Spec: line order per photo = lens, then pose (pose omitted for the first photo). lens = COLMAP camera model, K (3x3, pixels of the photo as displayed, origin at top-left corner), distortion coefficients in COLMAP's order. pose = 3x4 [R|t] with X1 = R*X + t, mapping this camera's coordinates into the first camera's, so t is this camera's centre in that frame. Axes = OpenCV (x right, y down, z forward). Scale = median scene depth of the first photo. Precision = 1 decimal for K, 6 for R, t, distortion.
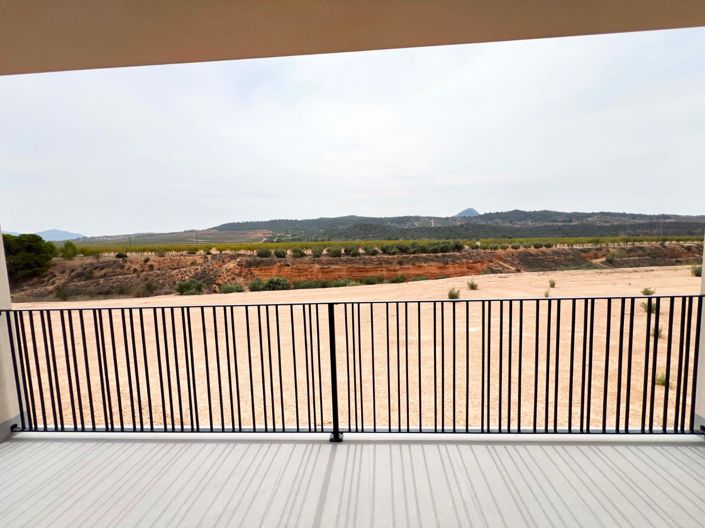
lens RADIAL K [[283.7, 0, 349.6], [0, 283.7, 263.0], [0, 0, 1]] dist [-0.000818, 0.000625]
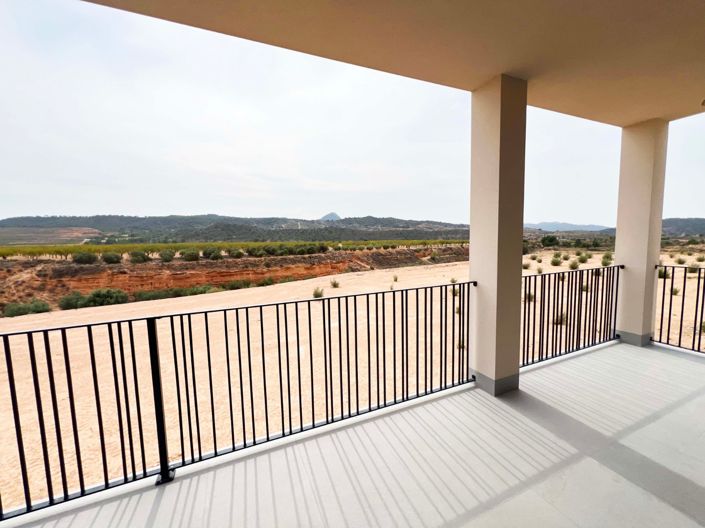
lens RADIAL K [[283.7, 0, 349.6], [0, 283.7, 263.0], [0, 0, 1]] dist [-0.000818, 0.000625]
pose [[0.897657, -0.028811, 0.439753, 0.008677], [0.031544, 0.999502, 0.001094, -0.000074], [-0.439565, 0.012890, 0.898118, 0.000261]]
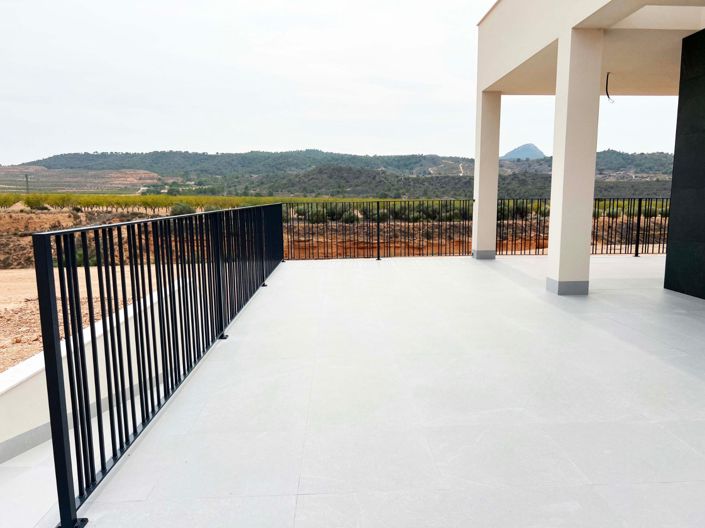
lens RADIAL K [[530.5, 0, 352.5], [0, 530.5, 264.0], [0, 0, 1]] dist [0.054416, -0.001608]
pose [[0.995346, 0.019725, 0.094327, -0.283427], [-0.023910, 0.998770, 0.043445, 0.051628], [-0.093354, -0.045498, 0.994593, -0.331865]]
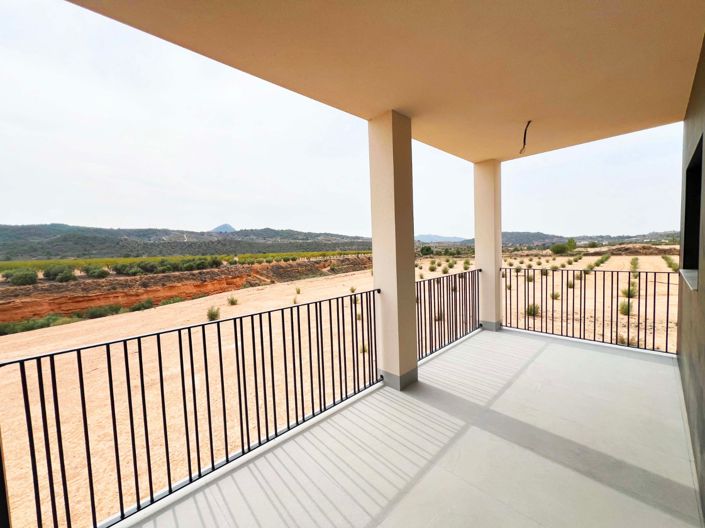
lens RADIAL K [[283.7, 0, 349.6], [0, 283.7, 263.0], [0, 0, 1]] dist [-0.000818, 0.000625]
pose [[0.693108, -0.035852, 0.719942, 0.004044], [0.075111, 0.996918, -0.022666, -0.000675], [-0.716910, 0.069785, 0.693664, 0.001569]]
